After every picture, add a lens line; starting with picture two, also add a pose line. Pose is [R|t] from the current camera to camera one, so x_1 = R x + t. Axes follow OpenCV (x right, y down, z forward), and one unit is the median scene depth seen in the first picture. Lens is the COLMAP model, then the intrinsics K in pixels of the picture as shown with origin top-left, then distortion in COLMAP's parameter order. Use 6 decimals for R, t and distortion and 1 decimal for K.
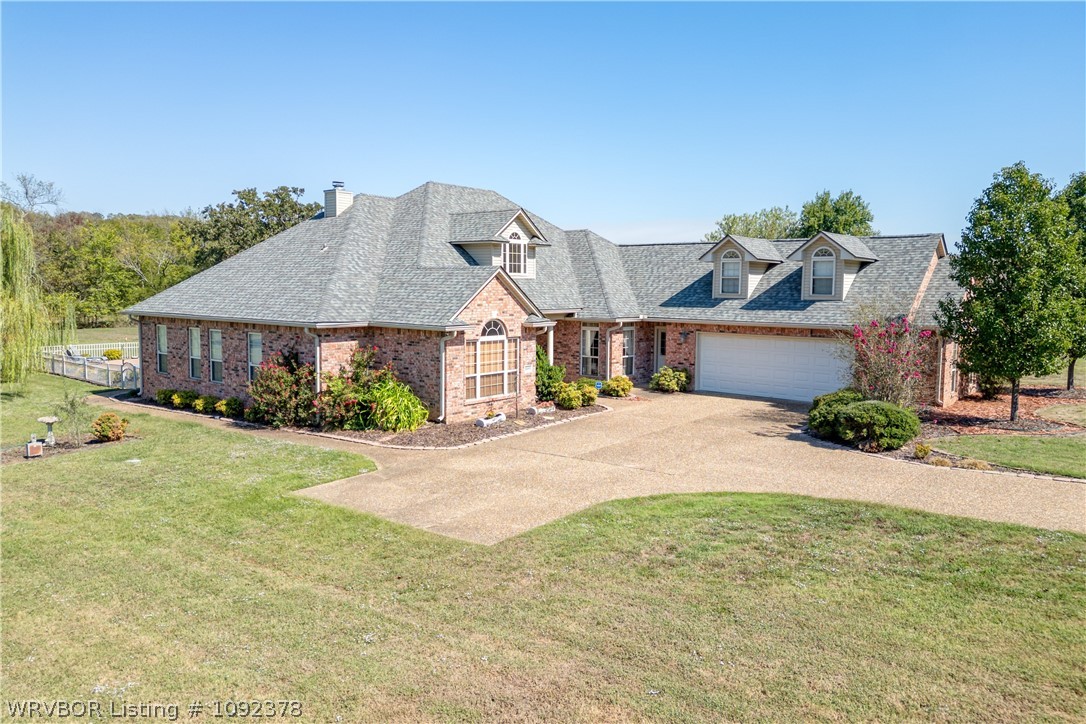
lens RADIAL K [[761.5, 0, 548.6], [0, 761.5, 347.7], [0, 0, 1]] dist [0.088991, -0.090040]
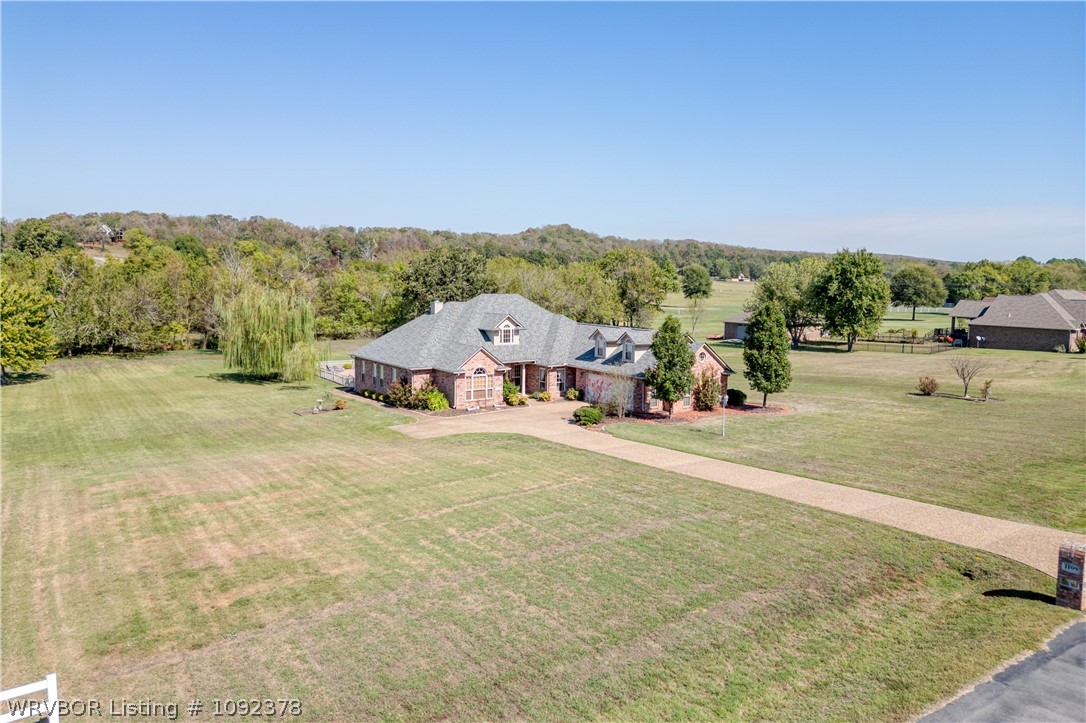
lens RADIAL K [[761.5, 0, 548.6], [0, 761.5, 347.2], [0, 0, 1]] dist [0.088991, -0.090040]
pose [[0.963006, 0.027098, -0.268115, 0.731157], [-0.024943, 0.999623, 0.011440, -0.125319], [0.268324, -0.004330, 0.963319, -1.197305]]
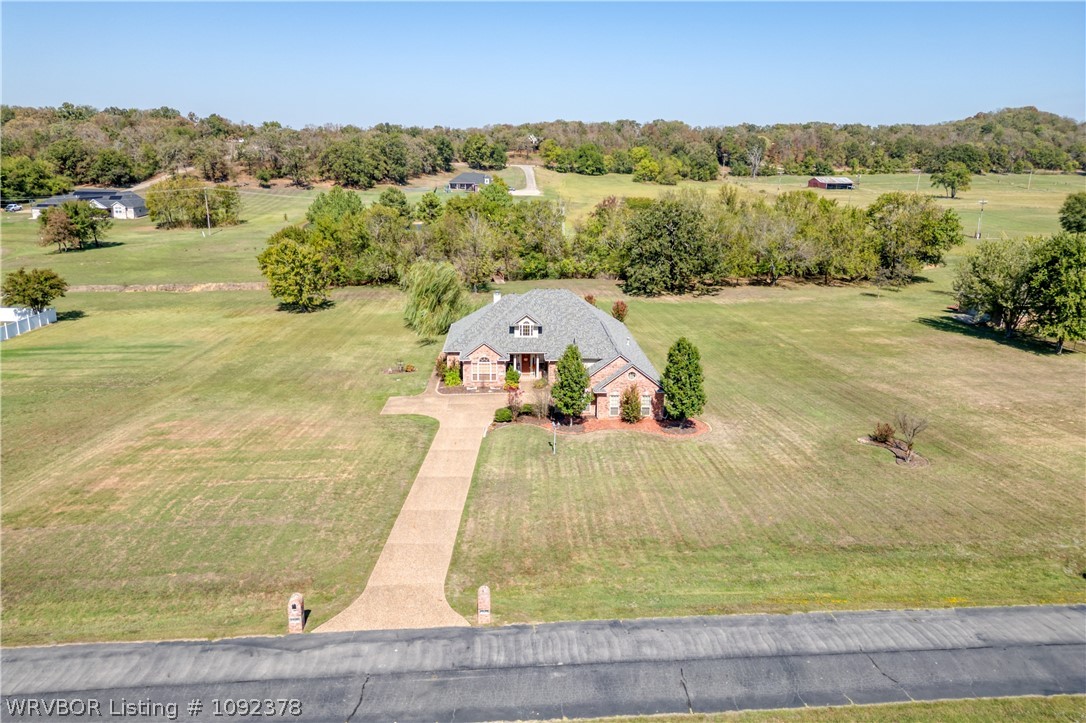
lens RADIAL K [[761.5, 0, 548.6], [0, 761.5, 347.2], [0, 0, 1]] dist [0.088991, -0.090040]
pose [[0.674026, 0.180607, -0.716289, 2.179534], [-0.068247, 0.980729, 0.183064, -0.621931], [0.735549, -0.074506, 0.673363, -0.864701]]
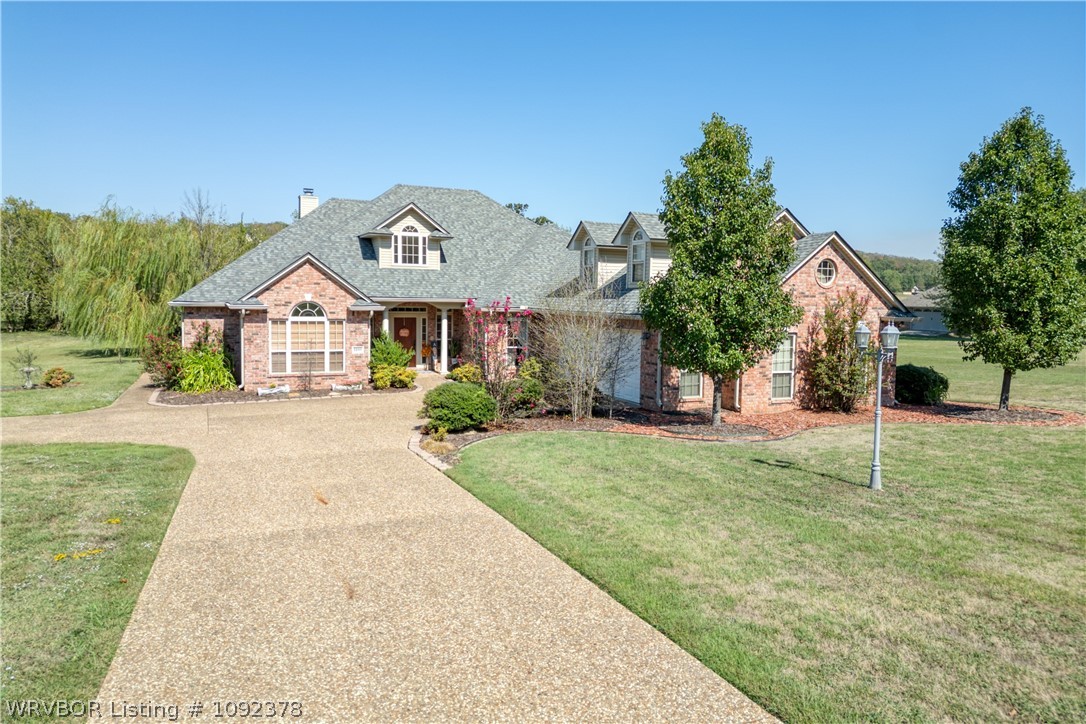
lens RADIAL K [[767.8, 0, 559.5], [0, 767.8, 340.1], [0, 0, 1]] dist [0.031631, -0.000248]
pose [[0.897441, 0.030738, -0.440063, 0.679198], [-0.044360, 0.998801, -0.020700, 0.022887], [0.438899, 0.038098, 0.897728, 0.150509]]
